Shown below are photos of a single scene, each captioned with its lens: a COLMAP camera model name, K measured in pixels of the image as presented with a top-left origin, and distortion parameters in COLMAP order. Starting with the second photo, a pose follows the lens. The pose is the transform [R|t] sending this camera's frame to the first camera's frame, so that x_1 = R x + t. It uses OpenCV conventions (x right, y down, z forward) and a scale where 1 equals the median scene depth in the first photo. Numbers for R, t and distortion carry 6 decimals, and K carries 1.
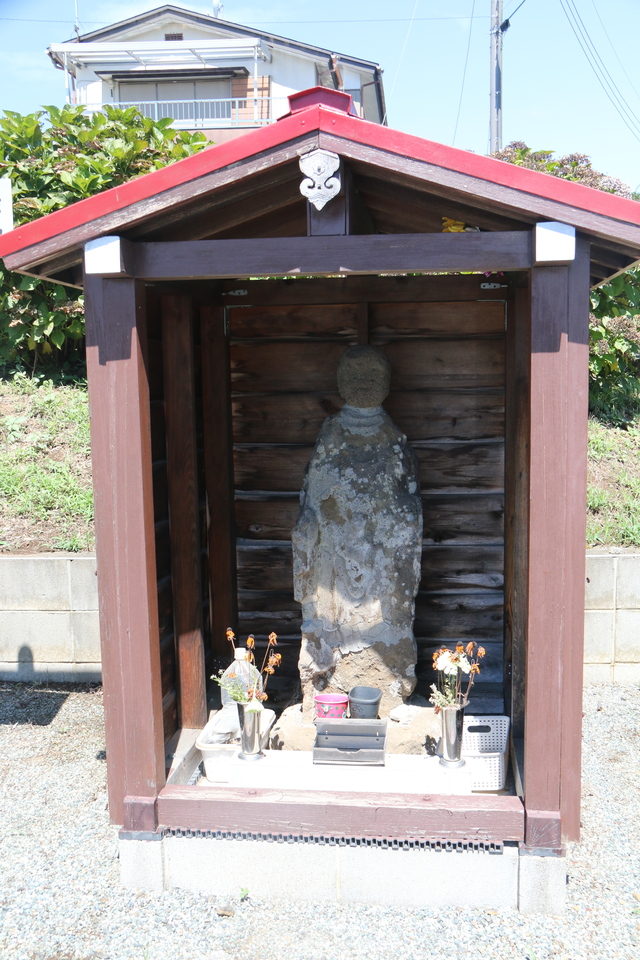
lens RADIAL K [[934.3, 0, 320.0], [0, 934.3, 480.0], [0, 0, 1]] dist [-0.136495, 0.373162]
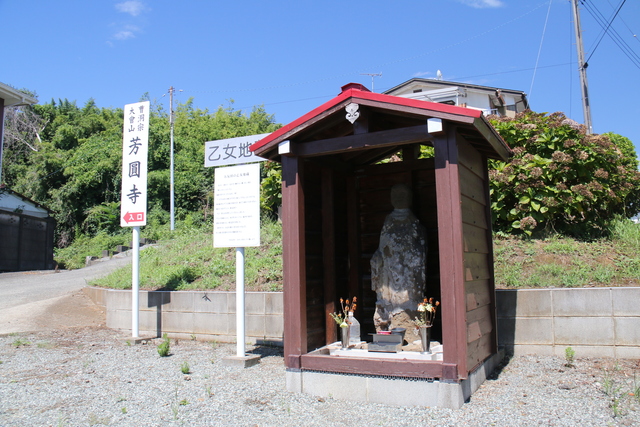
lens RADIAL K [[514.0, 0, 320.1], [0, 514.0, 198.9], [0, 0, 1]] dist [-0.171683, 0.154932]
pose [[0.929782, -0.052697, -0.364319, 0.335792], [-0.037652, 0.970895, -0.236527, 0.216830], [0.366180, 0.233636, 0.900737, -0.269730]]
